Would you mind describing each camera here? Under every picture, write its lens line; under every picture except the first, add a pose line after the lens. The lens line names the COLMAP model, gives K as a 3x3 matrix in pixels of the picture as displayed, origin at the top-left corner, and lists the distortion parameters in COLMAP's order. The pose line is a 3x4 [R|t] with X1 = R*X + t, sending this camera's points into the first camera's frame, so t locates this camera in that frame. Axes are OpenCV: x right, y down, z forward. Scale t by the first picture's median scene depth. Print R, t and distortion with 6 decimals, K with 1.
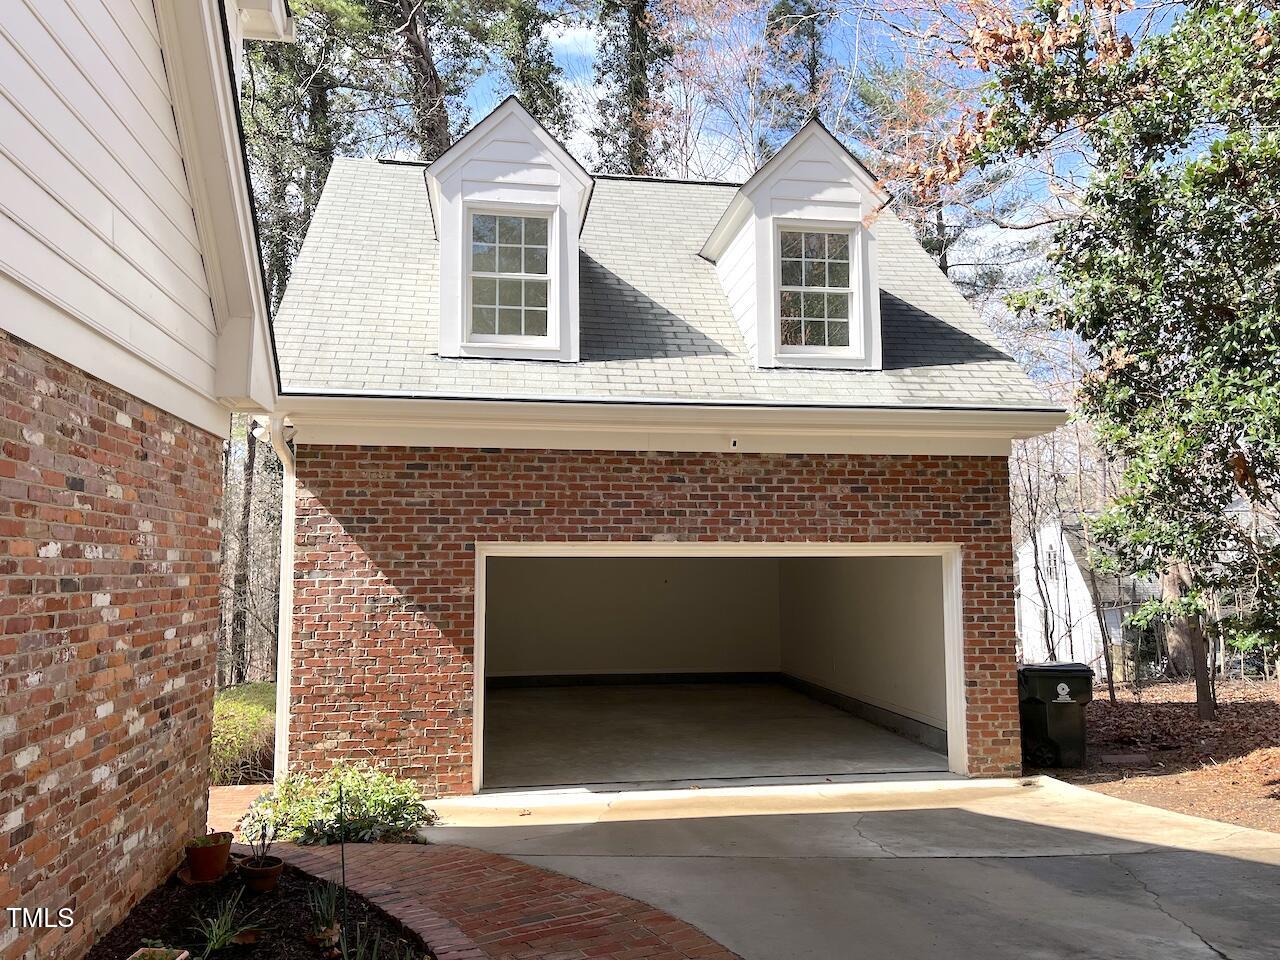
lens RADIAL K [[926.1, 0, 646.2], [0, 926.1, 478.6], [0, 0, 1]] dist [0.002610, -0.006363]
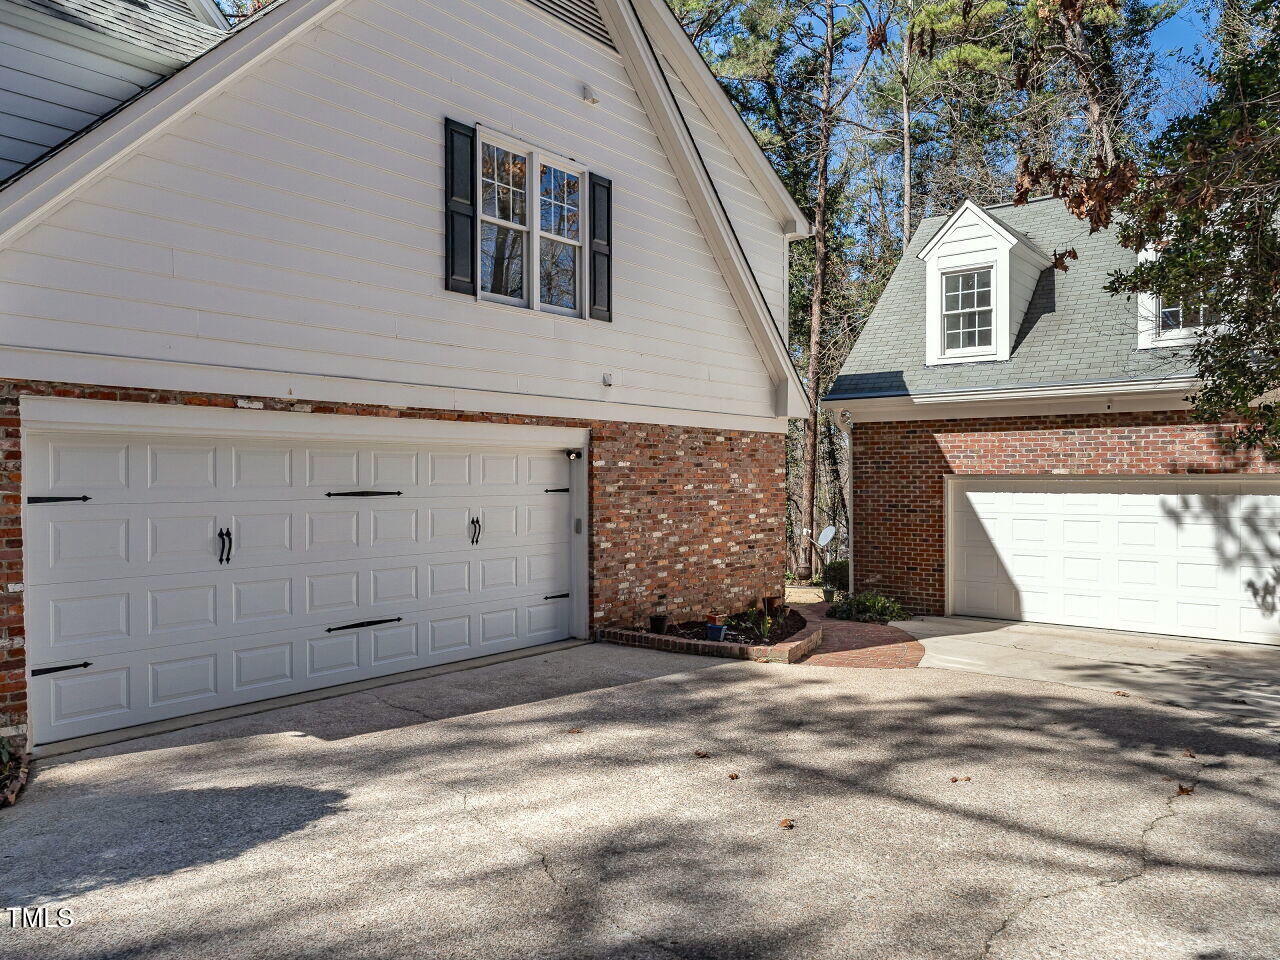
lens RADIAL K [[907.3, 0, 640.9], [0, 907.3, 480.6], [0, 0, 1]] dist [0.003458, 0.000147]
pose [[0.641073, 0.007817, -0.767440, 0.760596], [0.073385, 0.994742, 0.071433, -0.083060], [0.763964, -0.102112, 0.637128, -0.515938]]
